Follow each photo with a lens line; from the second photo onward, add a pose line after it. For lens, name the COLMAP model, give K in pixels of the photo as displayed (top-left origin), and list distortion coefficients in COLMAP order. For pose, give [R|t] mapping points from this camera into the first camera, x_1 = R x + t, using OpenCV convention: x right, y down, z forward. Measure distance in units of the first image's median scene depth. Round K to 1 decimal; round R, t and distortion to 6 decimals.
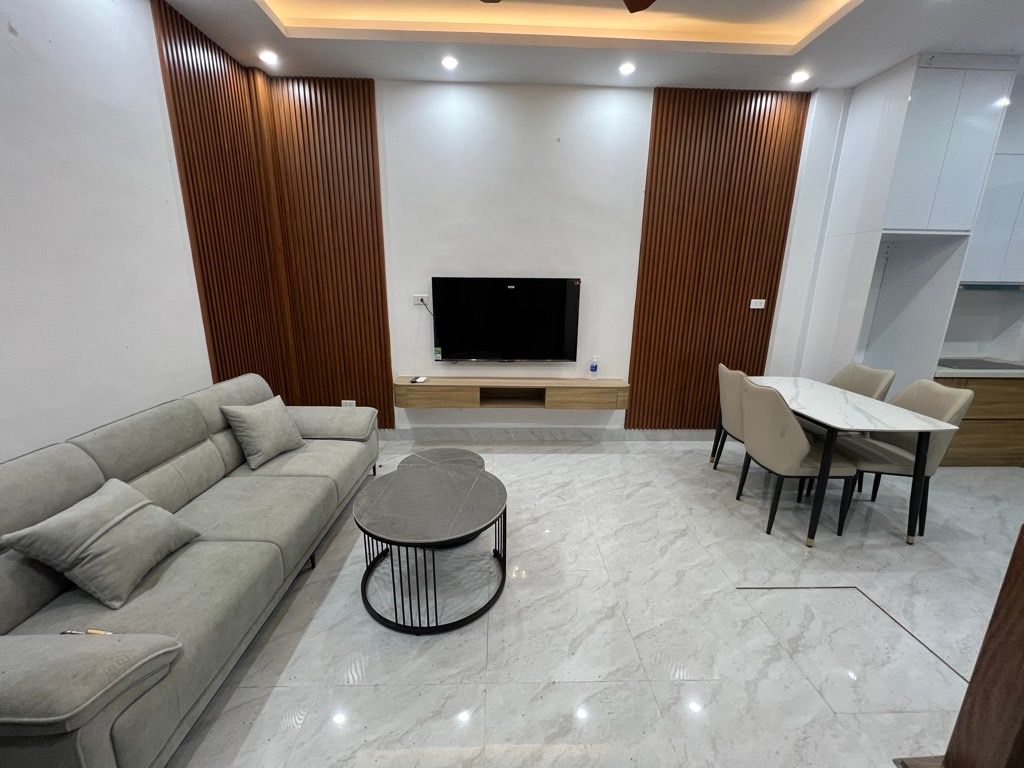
lens RADIAL K [[406.6, 0, 509.6], [0, 406.6, 381.9], [0, 0, 1]] dist [-0.006543, 0.001779]
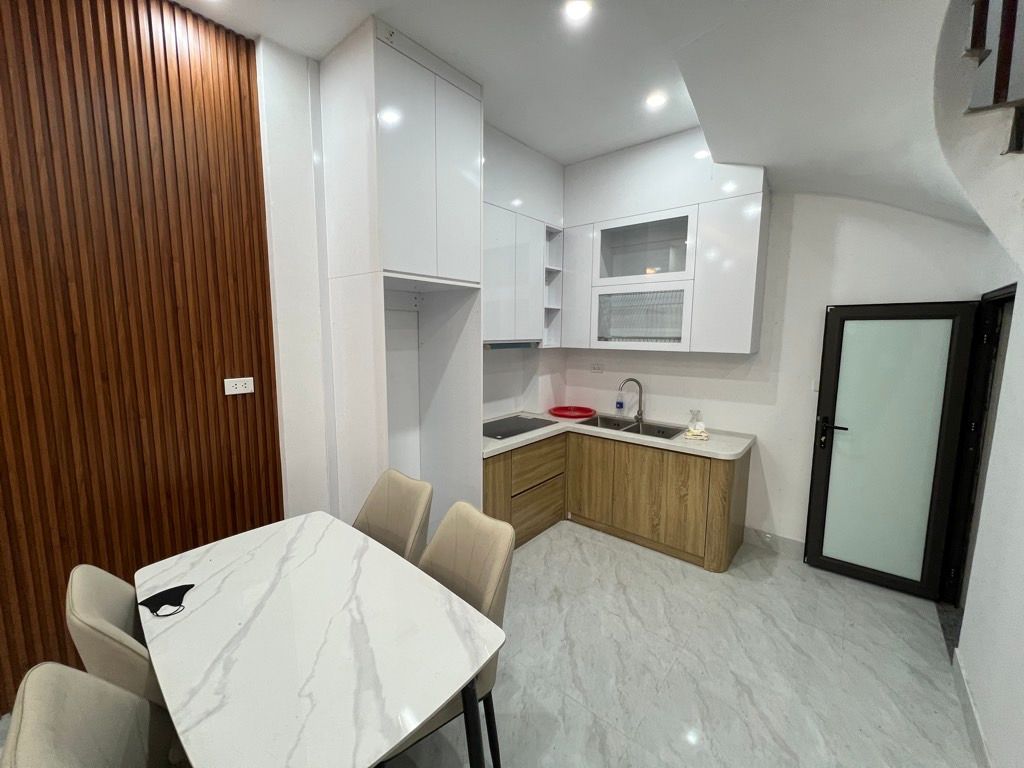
lens RADIAL K [[406.6, 0, 509.1], [0, 406.6, 380.5], [0, 0, 1]] dist [-0.006543, 0.001779]
pose [[0.670597, -0.098304, 0.735280, 0.508196], [0.179860, 0.983152, -0.032594, -0.128283], [-0.719688, 0.154105, 0.676980, 0.393781]]
